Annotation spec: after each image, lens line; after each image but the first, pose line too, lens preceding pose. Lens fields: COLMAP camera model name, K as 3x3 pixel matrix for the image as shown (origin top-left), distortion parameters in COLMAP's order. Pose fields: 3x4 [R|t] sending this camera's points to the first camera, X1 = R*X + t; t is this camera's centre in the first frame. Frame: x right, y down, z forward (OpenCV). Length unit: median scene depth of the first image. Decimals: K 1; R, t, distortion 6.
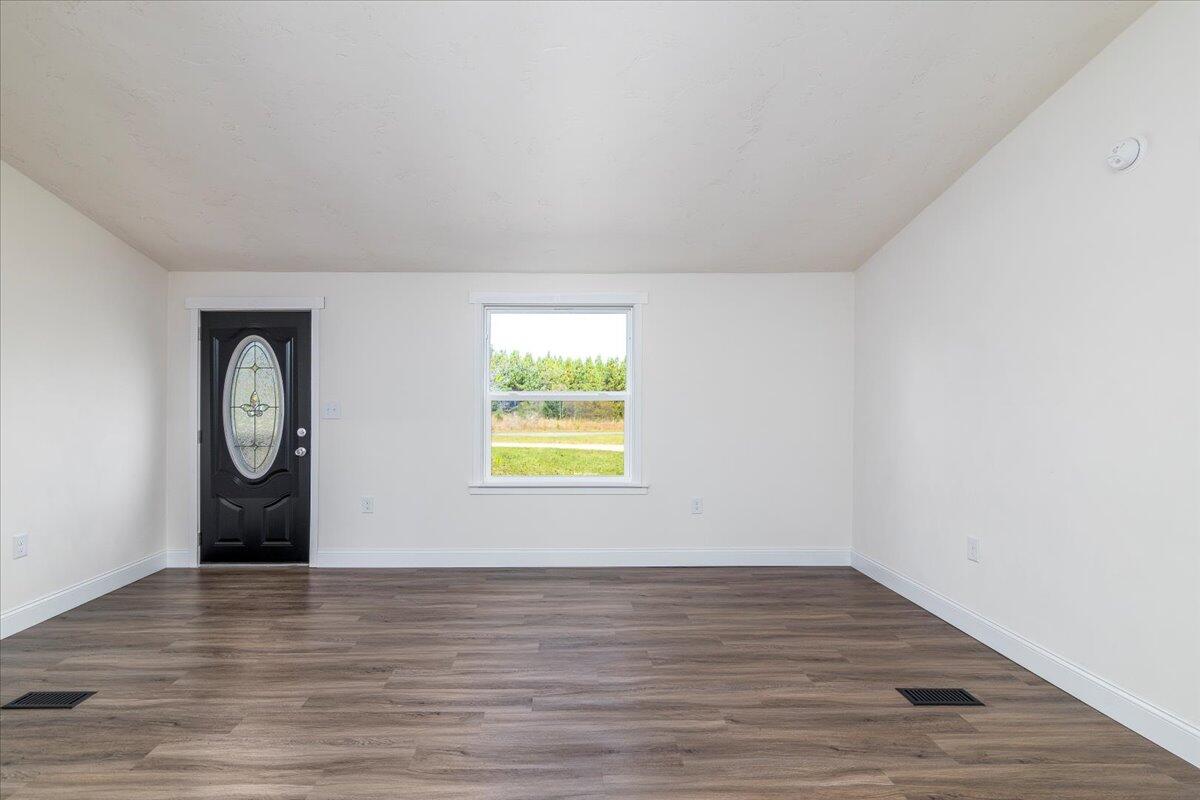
lens RADIAL K [[578.2, 0, 600.0], [0, 578.2, 400.0], [0, 0, 1]] dist [0.001316, 0.000107]
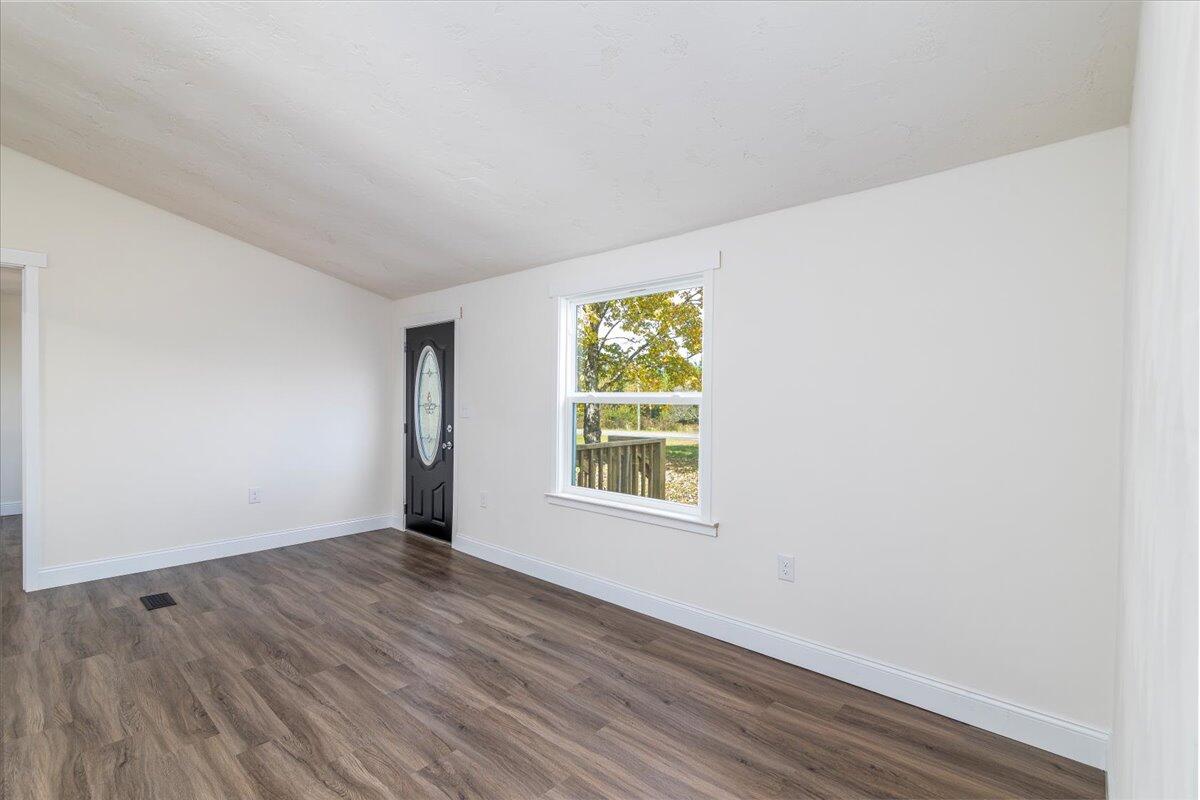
lens RADIAL K [[557.8, 0, 597.2], [0, 557.8, 405.2], [0, 0, 1]] dist [-0.000246, 0.000018]
pose [[0.722315, 0.014459, -0.691413, 0.469002], [-0.013001, 0.999889, 0.007329, -0.001966], [0.691442, 0.003695, 0.722423, 0.423448]]
